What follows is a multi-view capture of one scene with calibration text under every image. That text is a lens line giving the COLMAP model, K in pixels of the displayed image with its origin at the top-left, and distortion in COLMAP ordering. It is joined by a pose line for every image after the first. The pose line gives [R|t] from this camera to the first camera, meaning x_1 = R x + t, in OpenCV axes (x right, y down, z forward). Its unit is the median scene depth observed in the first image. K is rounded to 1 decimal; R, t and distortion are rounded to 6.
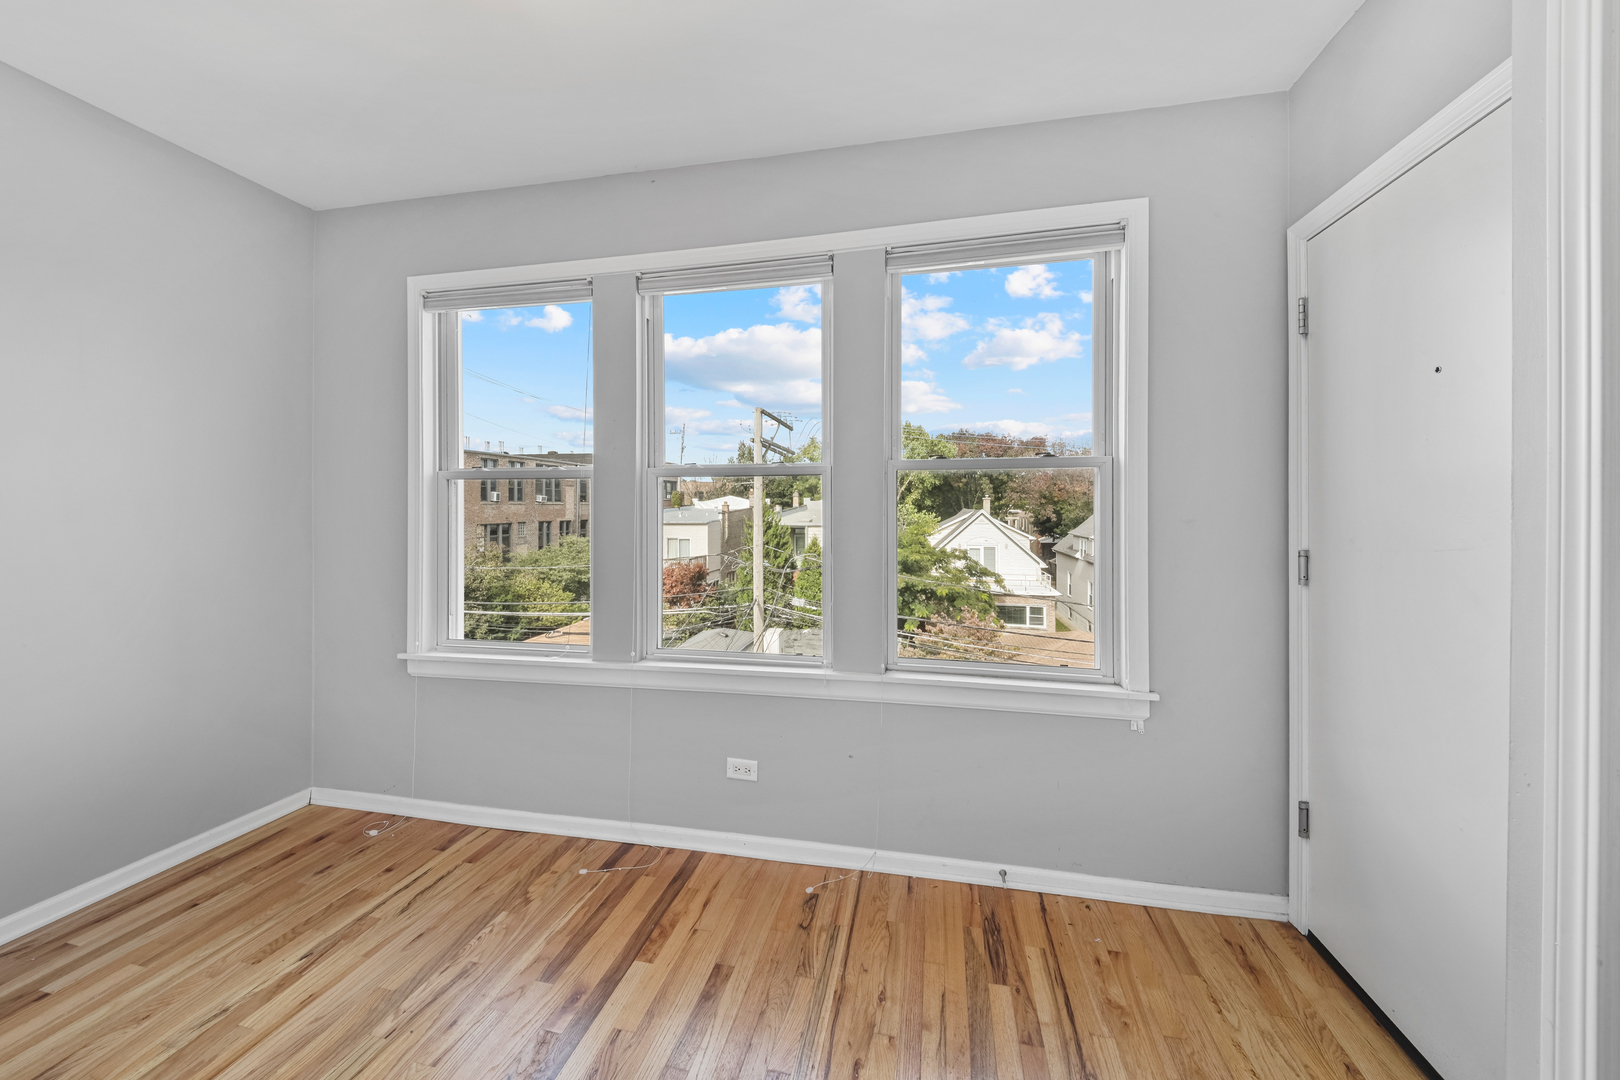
lens RADIAL K [[590.7, 0, 808.0], [0, 590.7, 515.2], [0, 0, 1]] dist [0.000145, -0.000015]
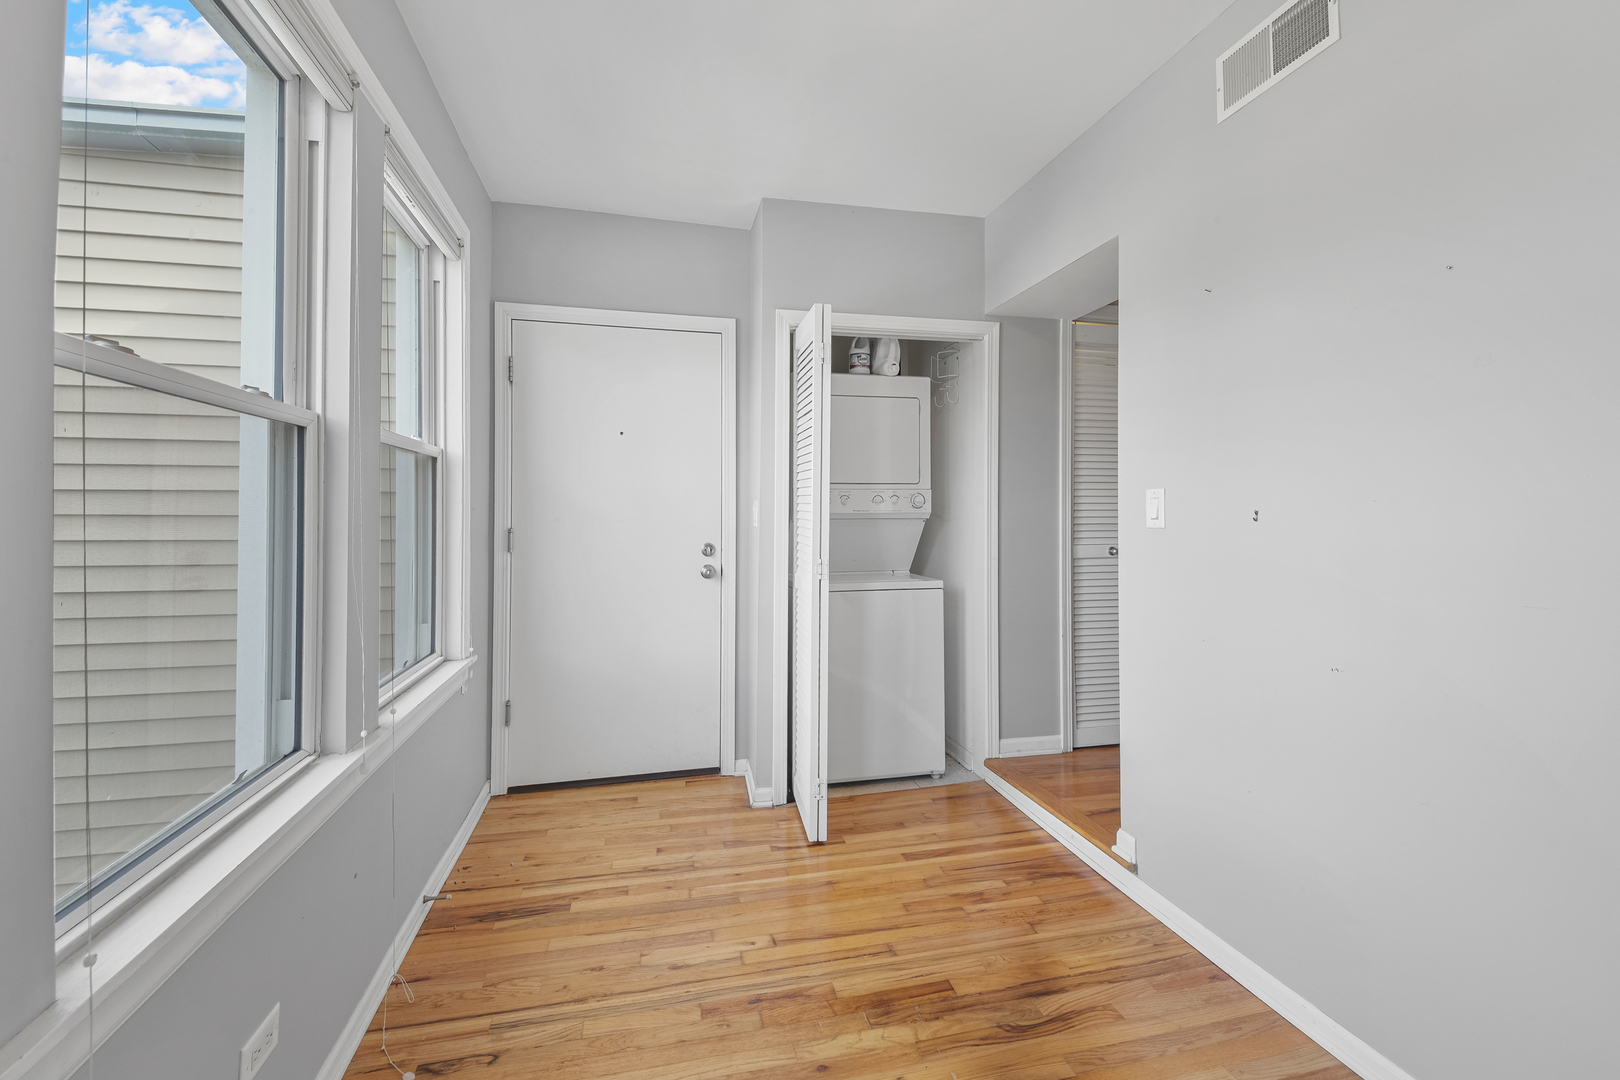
lens RADIAL K [[655.5, 0, 804.9], [0, 655.5, 504.0], [0, 0, 1]] dist [-0.000872, -0.000445]
pose [[-0.428364, 0.008804, 0.903563, -0.960883], [0.003145, 0.999961, -0.008252, 0.015926], [-0.903601, -0.000693, -0.428375, 1.049872]]
